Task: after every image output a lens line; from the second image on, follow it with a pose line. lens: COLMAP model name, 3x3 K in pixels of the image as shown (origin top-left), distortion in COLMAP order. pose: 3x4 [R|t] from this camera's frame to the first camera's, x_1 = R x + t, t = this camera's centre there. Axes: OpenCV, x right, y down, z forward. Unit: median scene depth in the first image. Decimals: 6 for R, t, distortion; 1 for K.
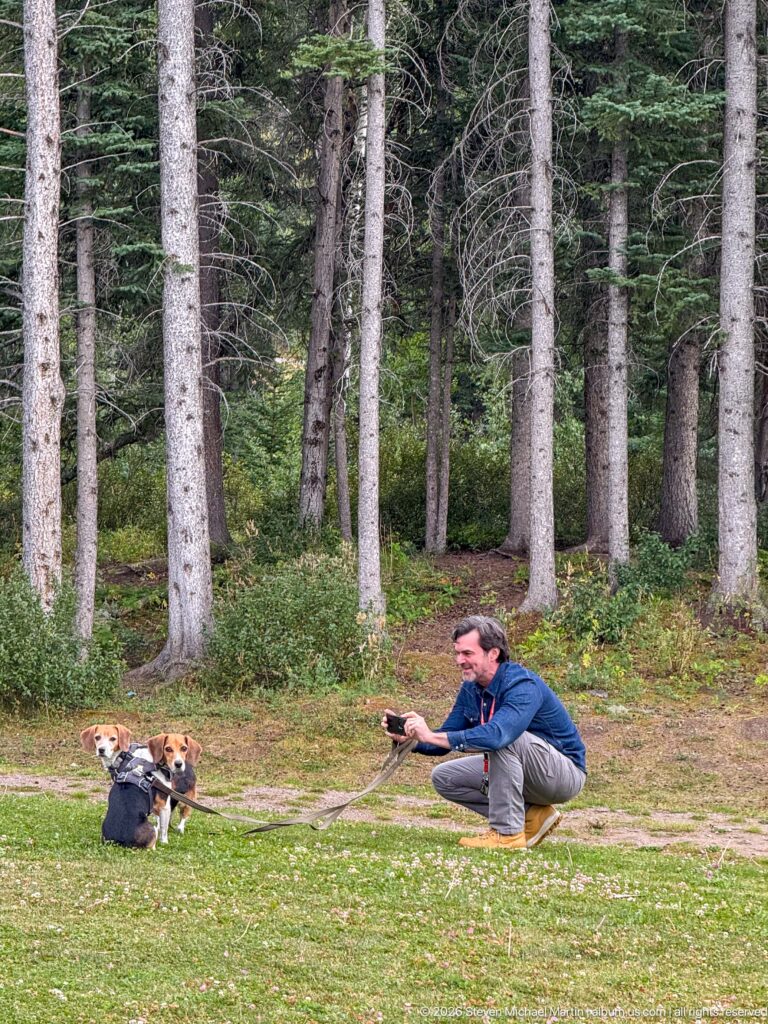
lens RADIAL K [[3645.9, 0, 443.8], [0, 3645.9, 650.1], [0, 0, 1]] dist [0.004395, 0.149023]
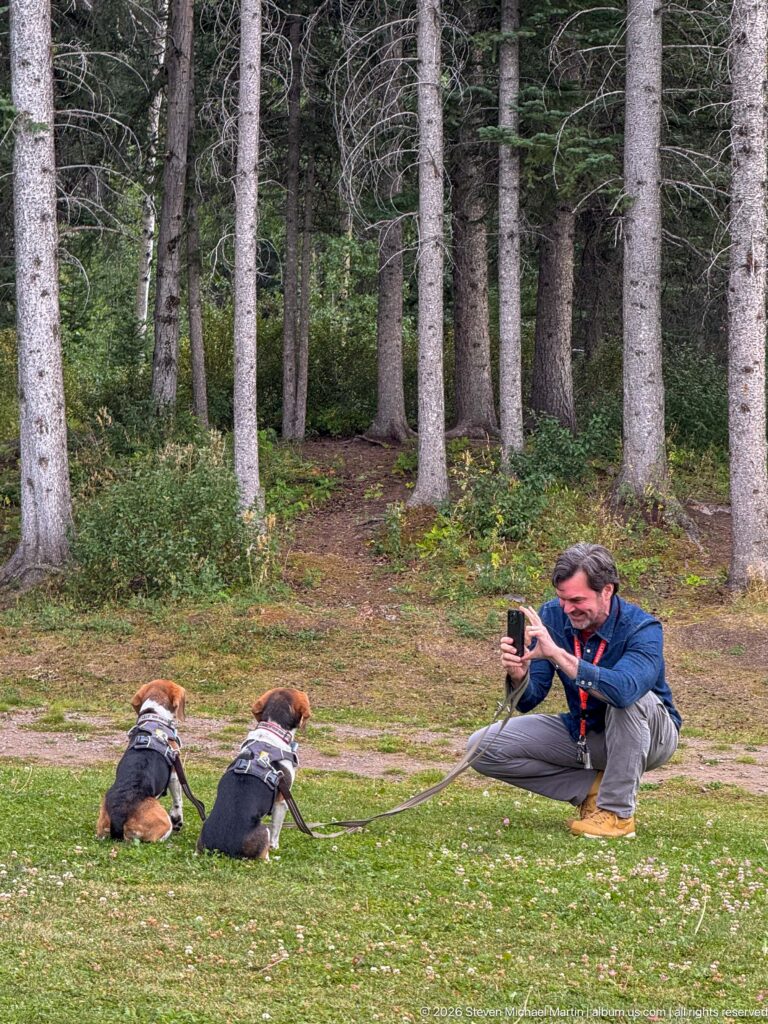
lens RADIAL K [[3535.4, 0, 401.1], [0, 3535.4, 512.1], [0, 0, 1]] dist [0.023860, 0.843266]
pose [[0.996217, -0.011045, 0.086196, -0.057351], [0.011082, 0.999939, 0.000055, -0.009197], [-0.086191, 0.000901, 0.996278, 0.126623]]
